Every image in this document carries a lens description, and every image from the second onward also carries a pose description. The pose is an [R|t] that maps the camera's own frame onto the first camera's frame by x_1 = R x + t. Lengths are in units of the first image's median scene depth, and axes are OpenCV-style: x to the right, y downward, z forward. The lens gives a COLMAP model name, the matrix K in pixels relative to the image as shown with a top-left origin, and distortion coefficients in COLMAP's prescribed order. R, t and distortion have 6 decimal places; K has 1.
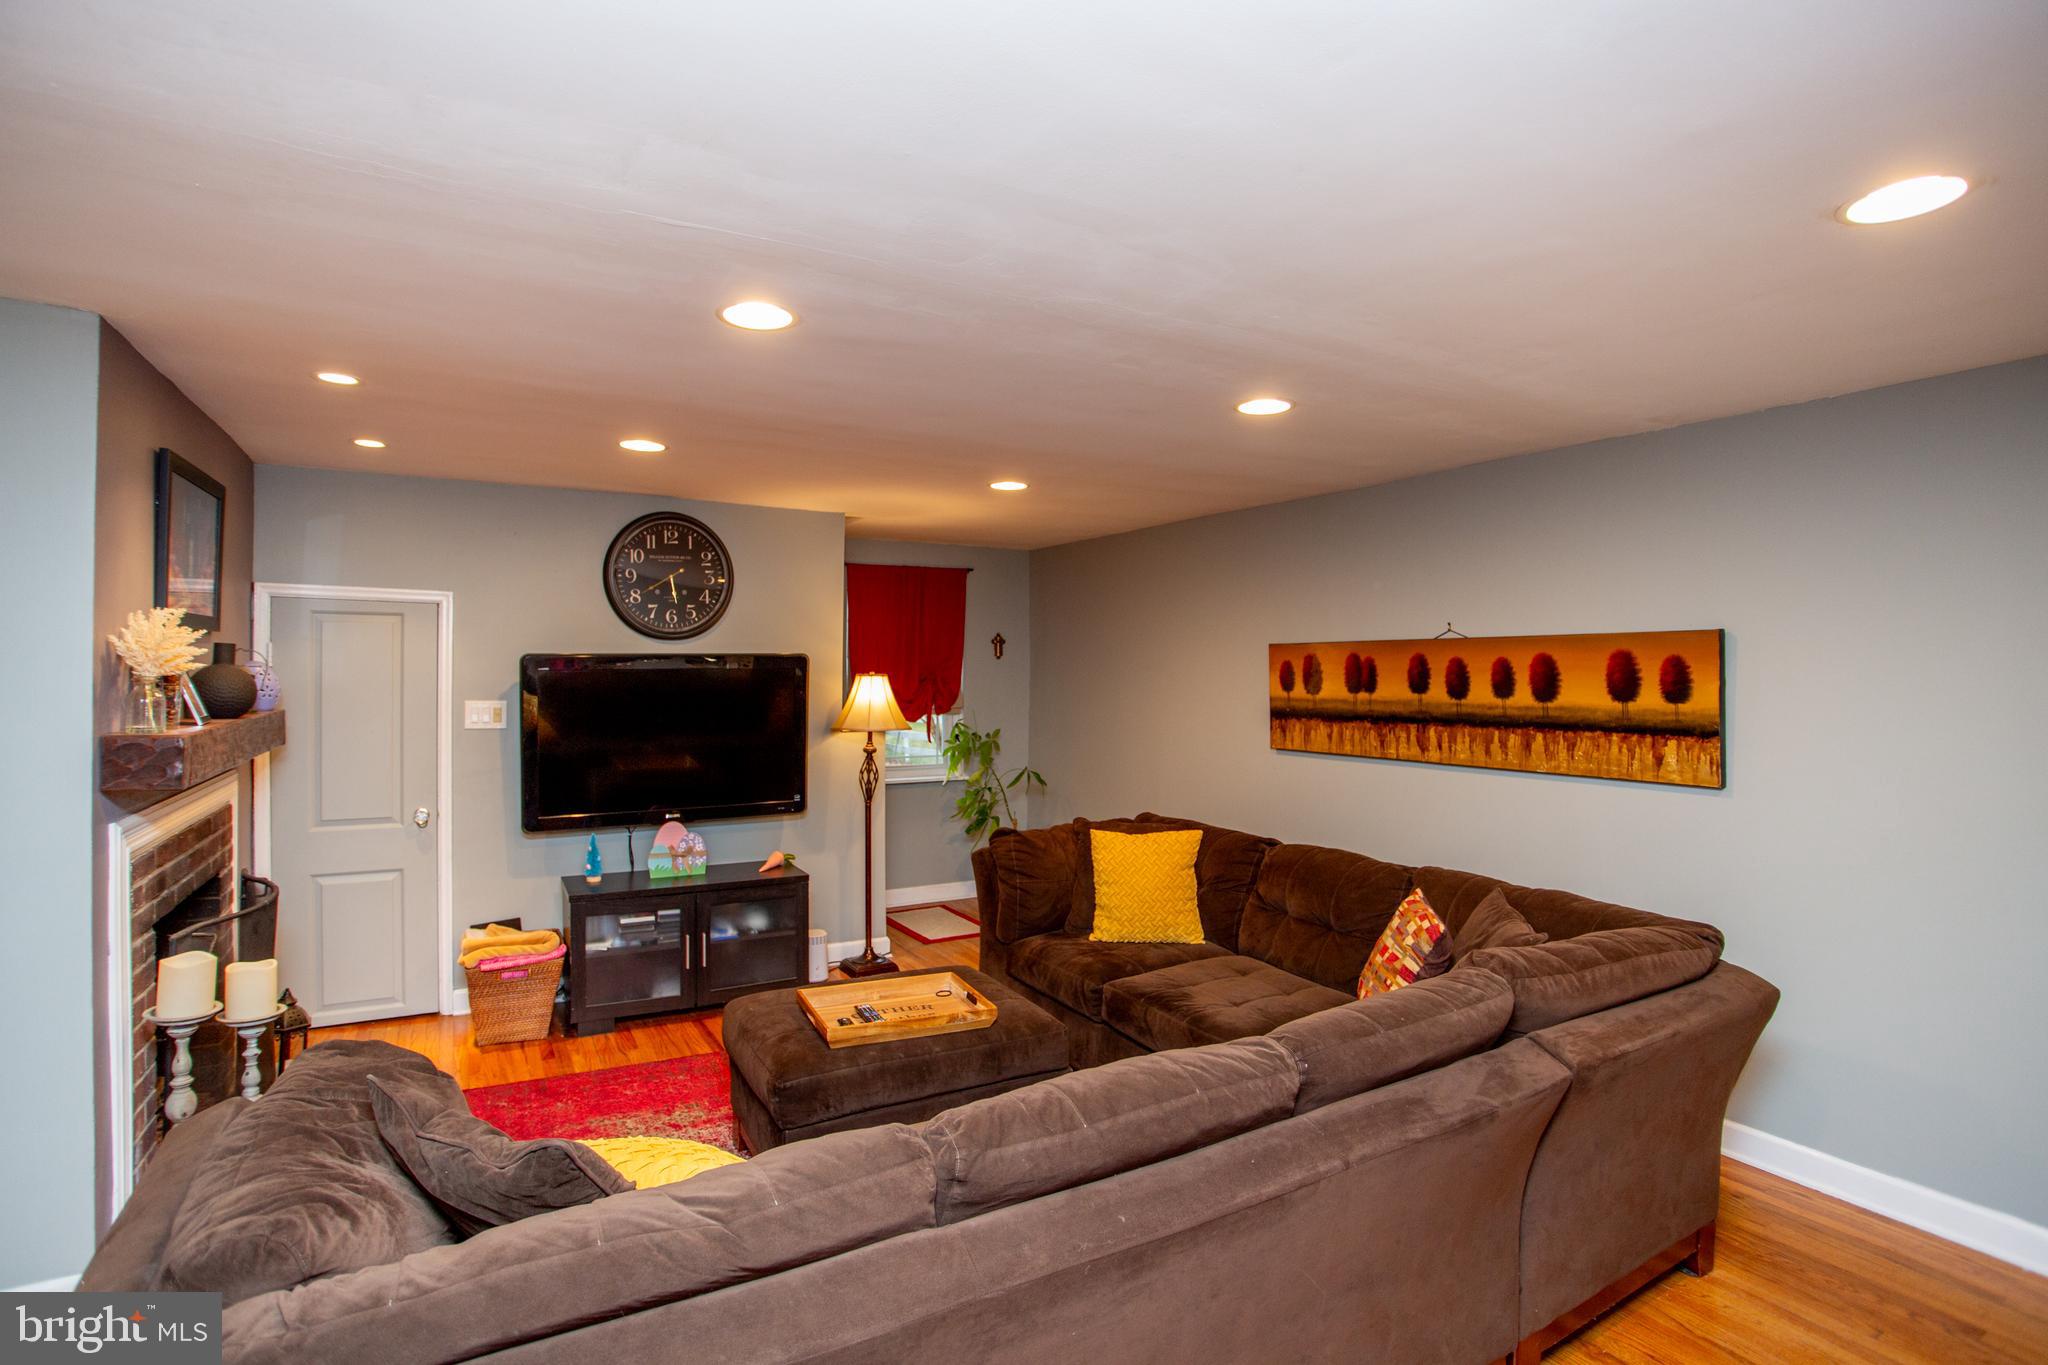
lens RADIAL K [[995.1, 0, 1003.5], [0, 995.1, 667.5], [0, 0, 1]] dist [-0.071271, 0.029967]
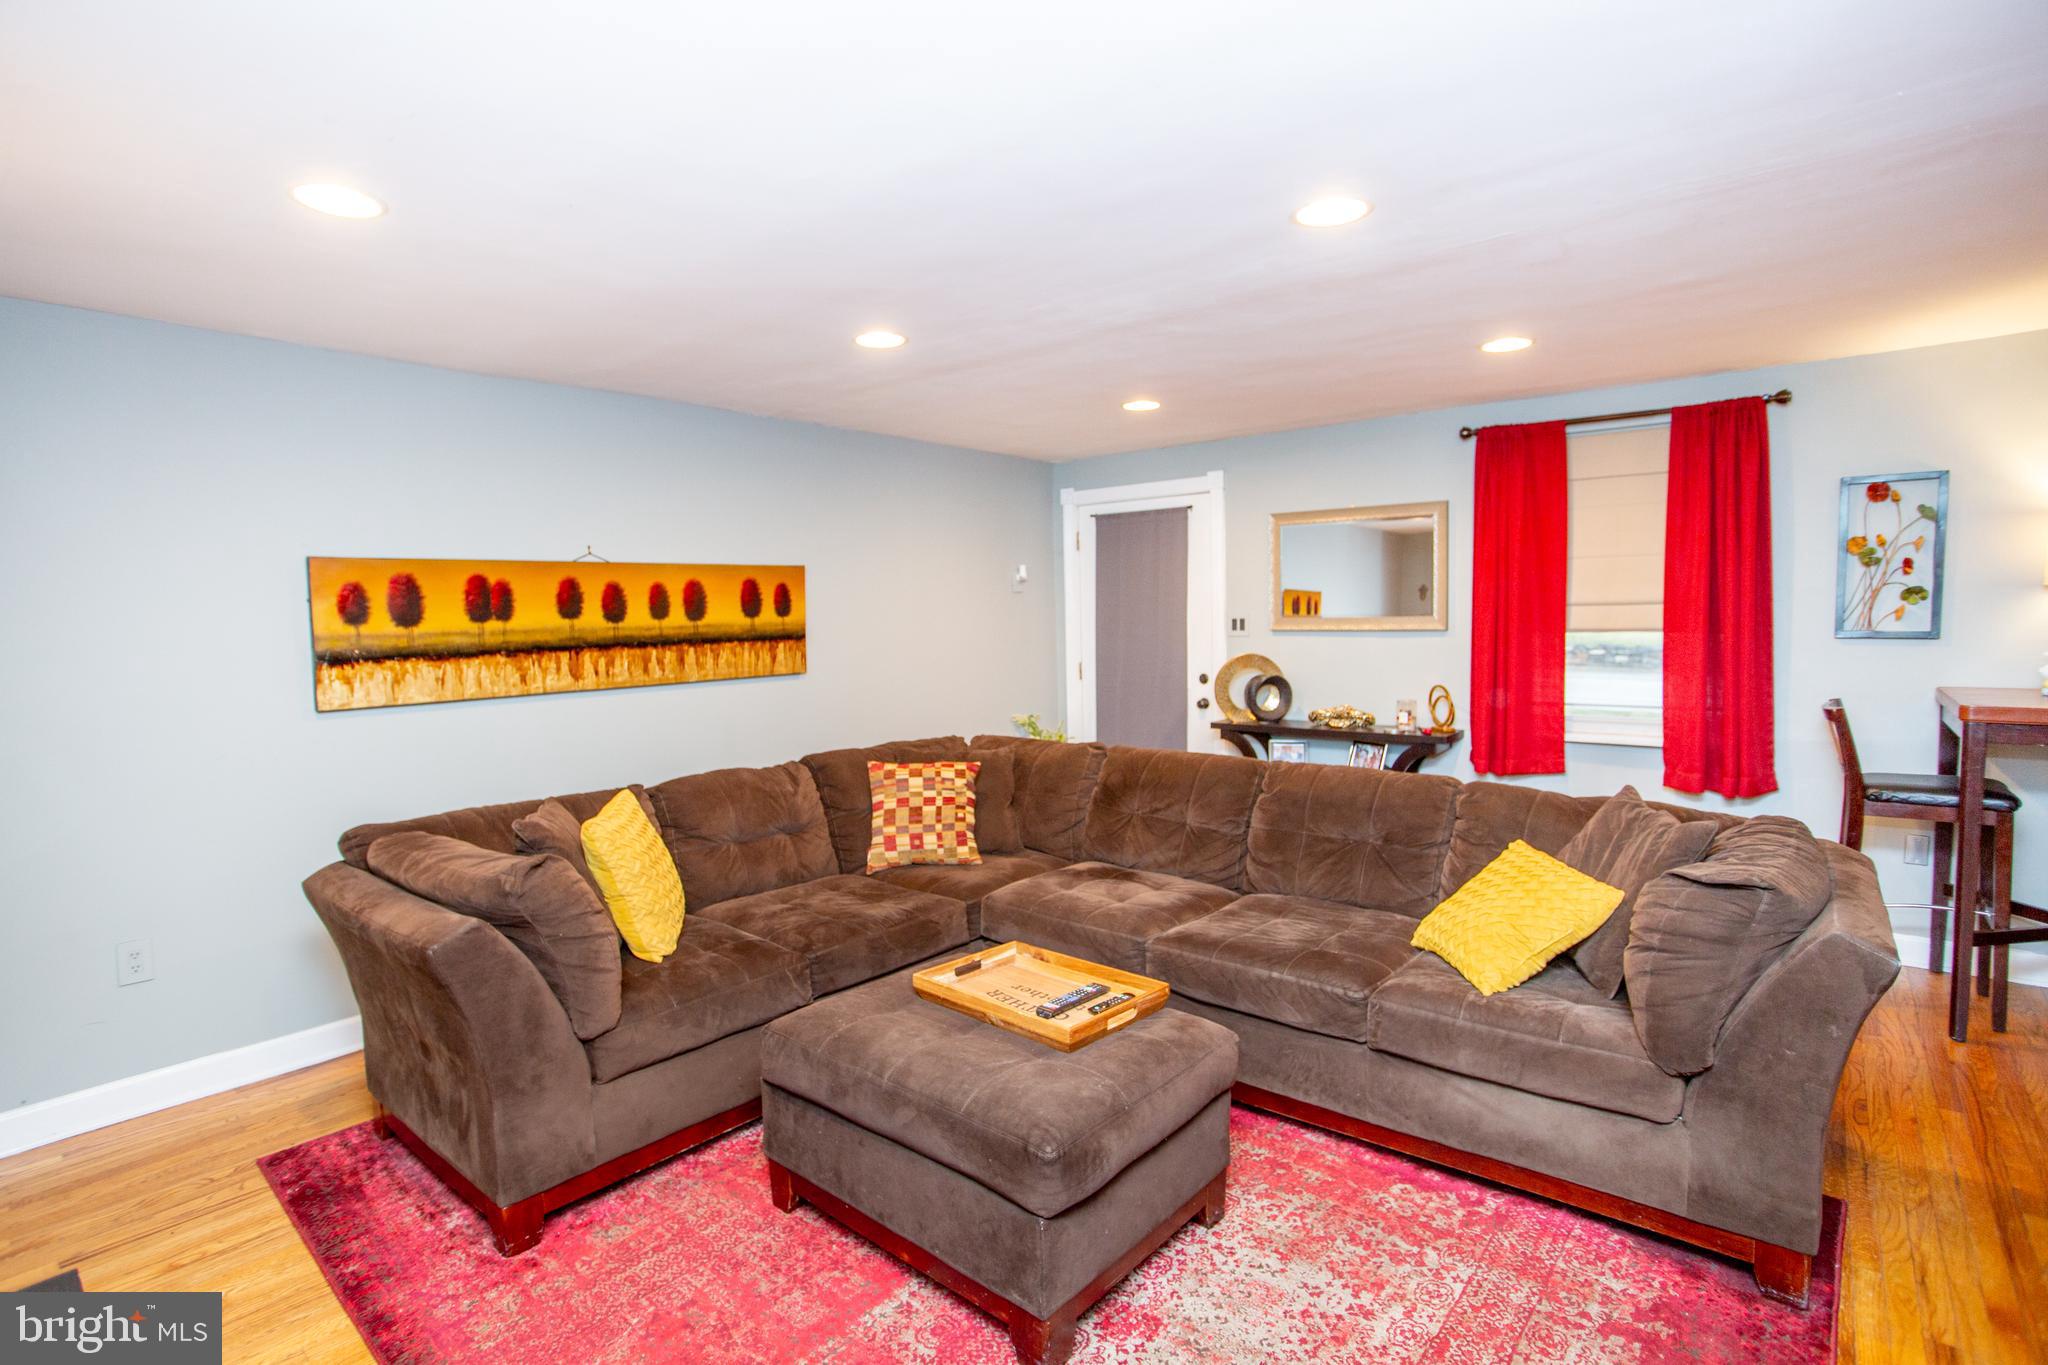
lens RADIAL K [[995.1, 0, 1003.2], [0, 995.1, 674.5], [0, 0, 1]] dist [-0.071271, 0.029967]
pose [[-0.352947, -0.055505, 0.933996, -0.613691], [0.016179, 0.997728, 0.065407, 0.024991], [-0.935504, 0.038196, -0.351247, 0.960847]]
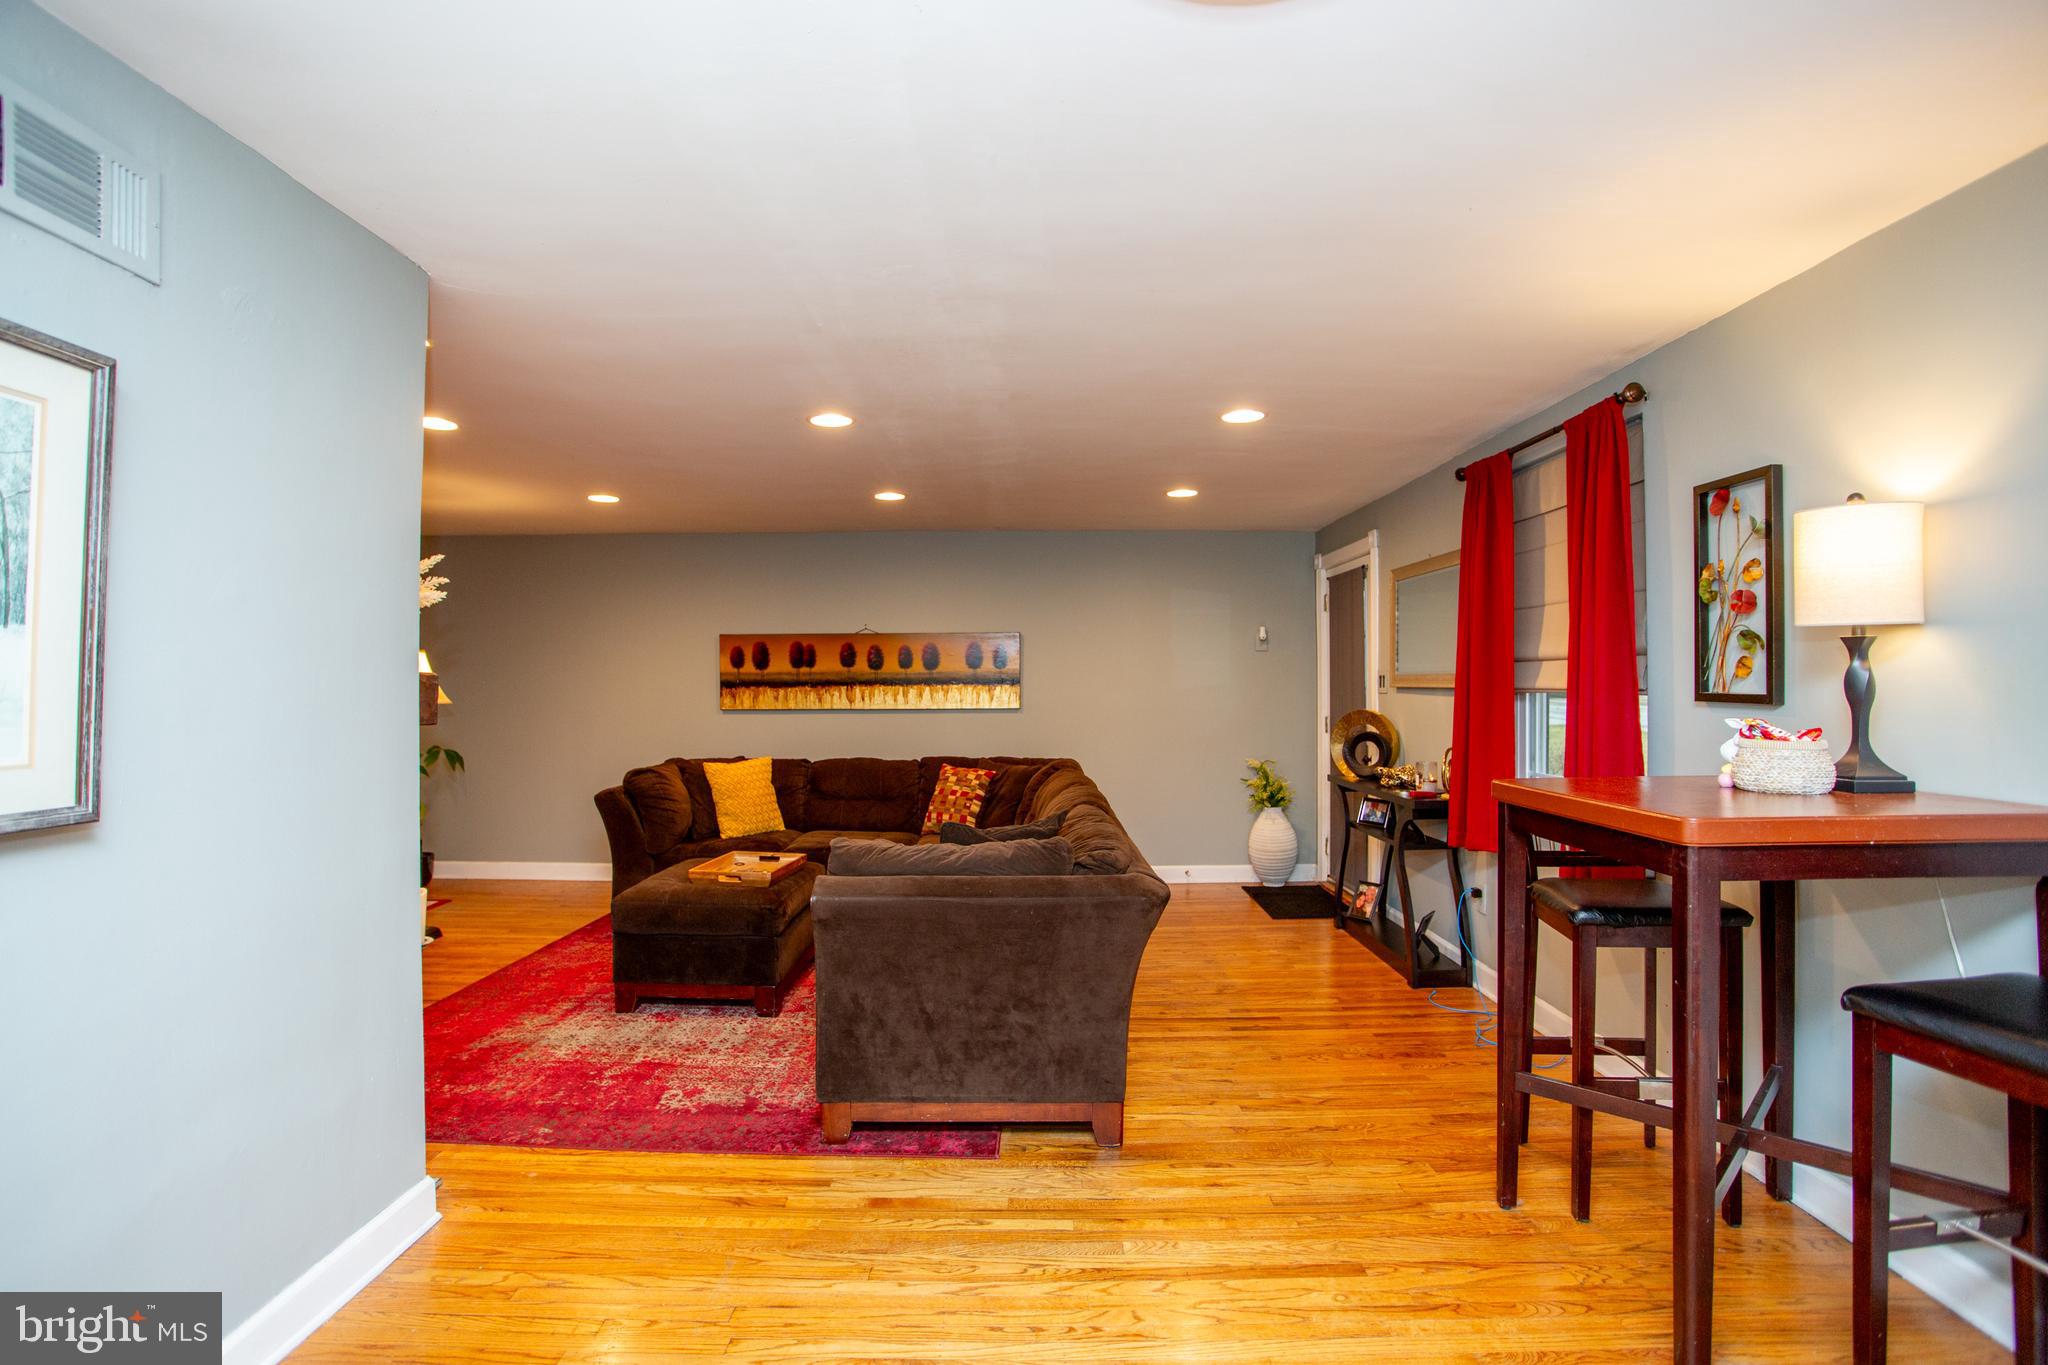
lens RADIAL K [[995.1, 0, 1009.8], [0, 995.1, 674.3], [0, 0, 1]] dist [-0.071271, 0.029967]
pose [[0.501811, 0.003177, 0.864972, -0.873594], [0.001019, 0.999990, -0.004264, 0.046285], [-0.864977, 0.003021, 0.501803, -0.052097]]
